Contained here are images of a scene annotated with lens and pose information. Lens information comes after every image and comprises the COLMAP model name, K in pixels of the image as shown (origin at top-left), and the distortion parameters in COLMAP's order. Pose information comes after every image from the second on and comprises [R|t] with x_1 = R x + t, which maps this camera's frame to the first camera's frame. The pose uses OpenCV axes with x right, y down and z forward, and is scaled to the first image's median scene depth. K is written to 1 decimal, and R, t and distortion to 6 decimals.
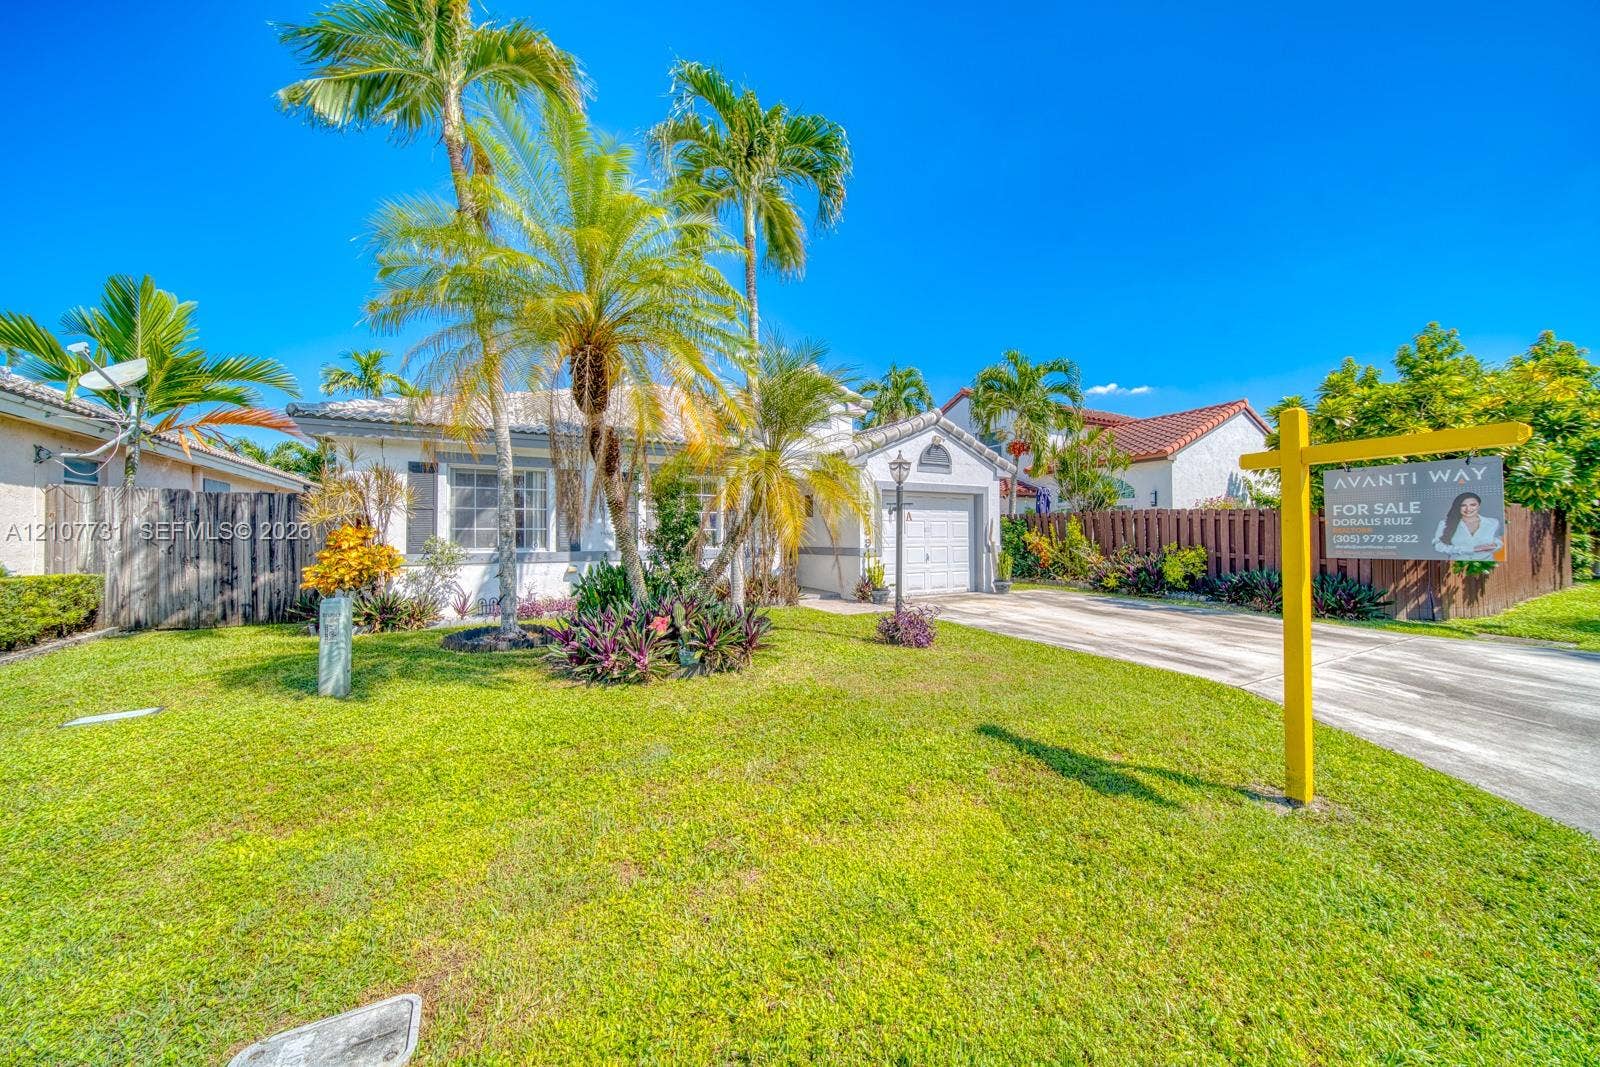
lens RADIAL K [[579.9, 0, 803.4], [0, 579.9, 511.2], [0, 0, 1]] dist [-0.000484, -0.000026]
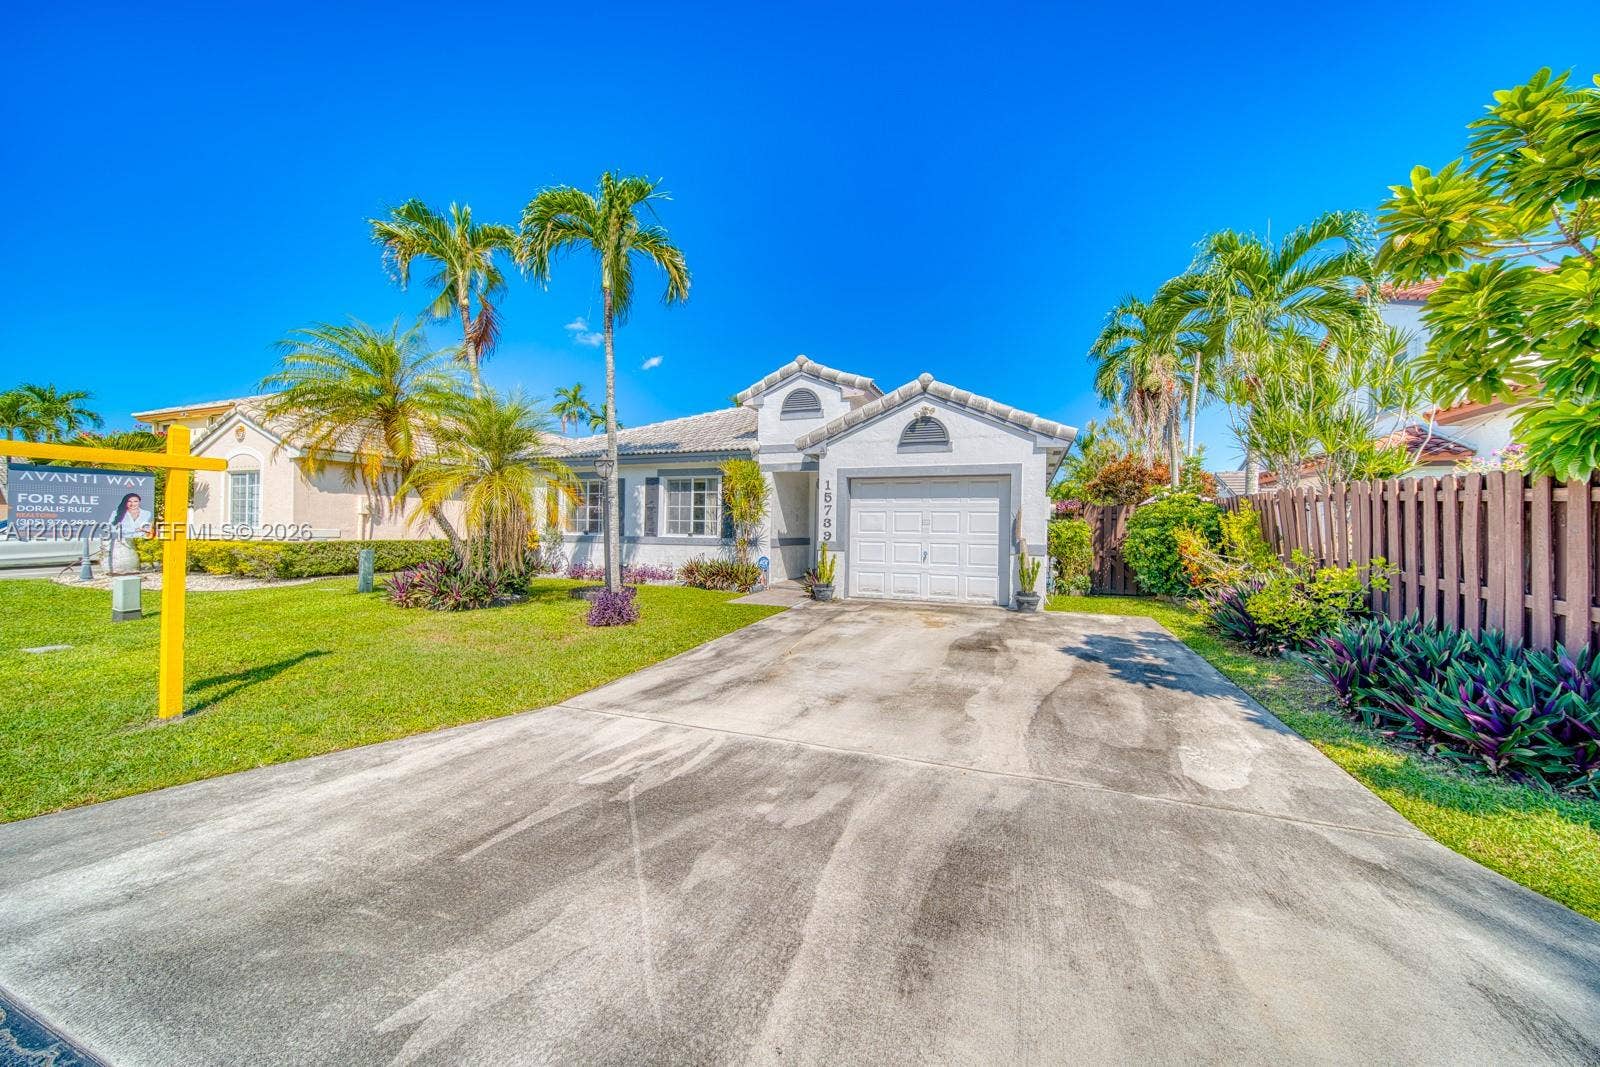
lens RADIAL K [[579.9, 0, 803.4], [0, 579.9, 511.2], [0, 0, 1]] dist [-0.000484, -0.000026]
pose [[0.616255, -0.013250, -0.787435, 0.772201], [0.018407, 0.999828, -0.002418, 0.015400], [0.787332, -0.013004, 0.616393, 0.362860]]
